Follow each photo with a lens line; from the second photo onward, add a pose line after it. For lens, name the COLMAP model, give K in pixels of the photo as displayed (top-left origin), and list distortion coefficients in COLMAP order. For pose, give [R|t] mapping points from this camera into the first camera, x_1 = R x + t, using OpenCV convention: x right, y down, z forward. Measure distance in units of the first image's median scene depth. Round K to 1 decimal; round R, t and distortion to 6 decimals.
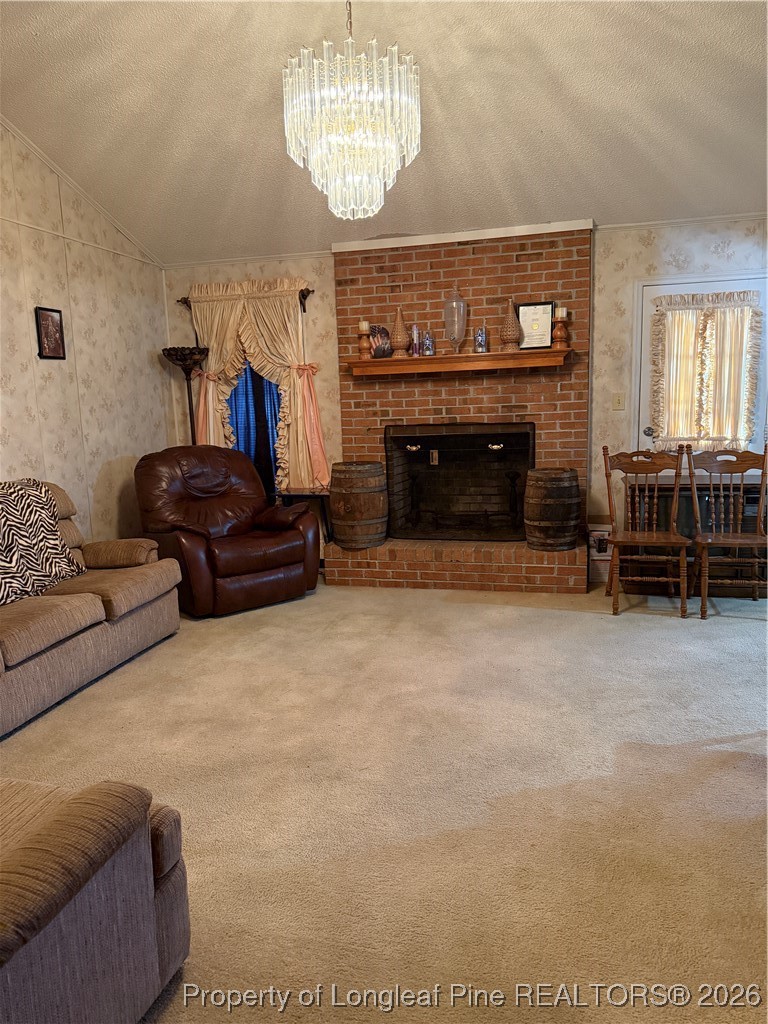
lens RADIAL K [[704.7, 0, 384.0], [0, 704.7, 512.0], [0, 0, 1]] dist [0.094838, -0.122447]
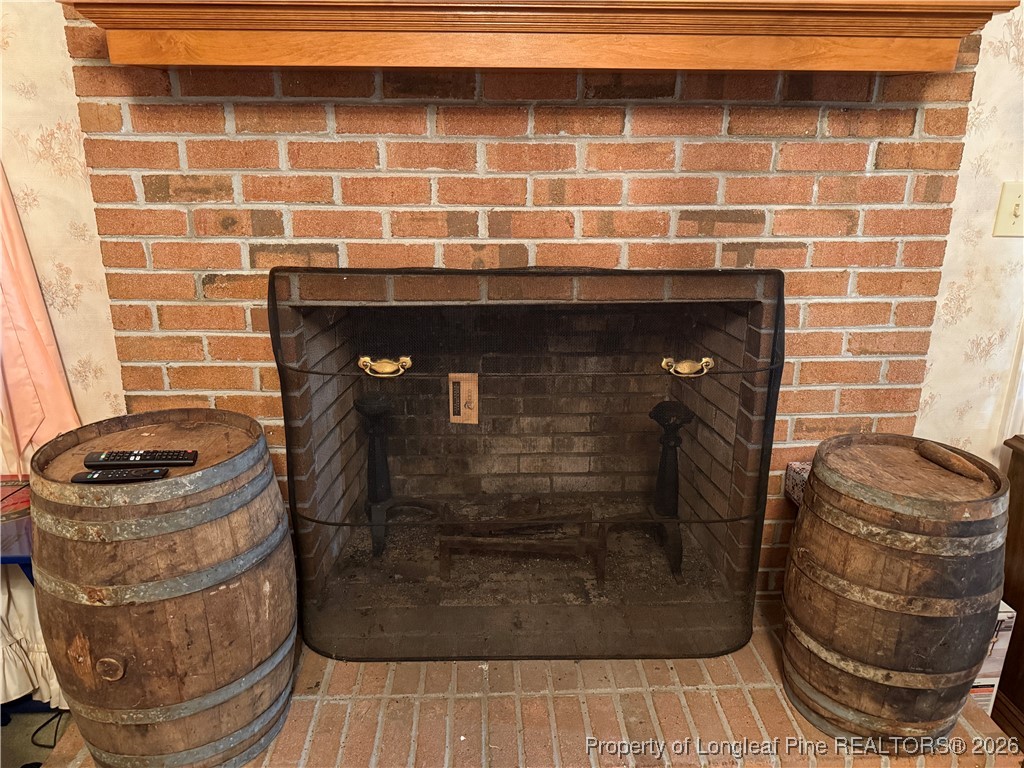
lens RADIAL K [[716.6, 0, 518.4], [0, 716.6, 390.7], [0, 0, 1]] dist [0.084503, -0.134457]
pose [[0.955867, -0.050341, 0.289455, 0.010738], [0.007681, 0.989156, 0.146664, -0.123413], [-0.293700, -0.137968, 0.945889, 0.738619]]
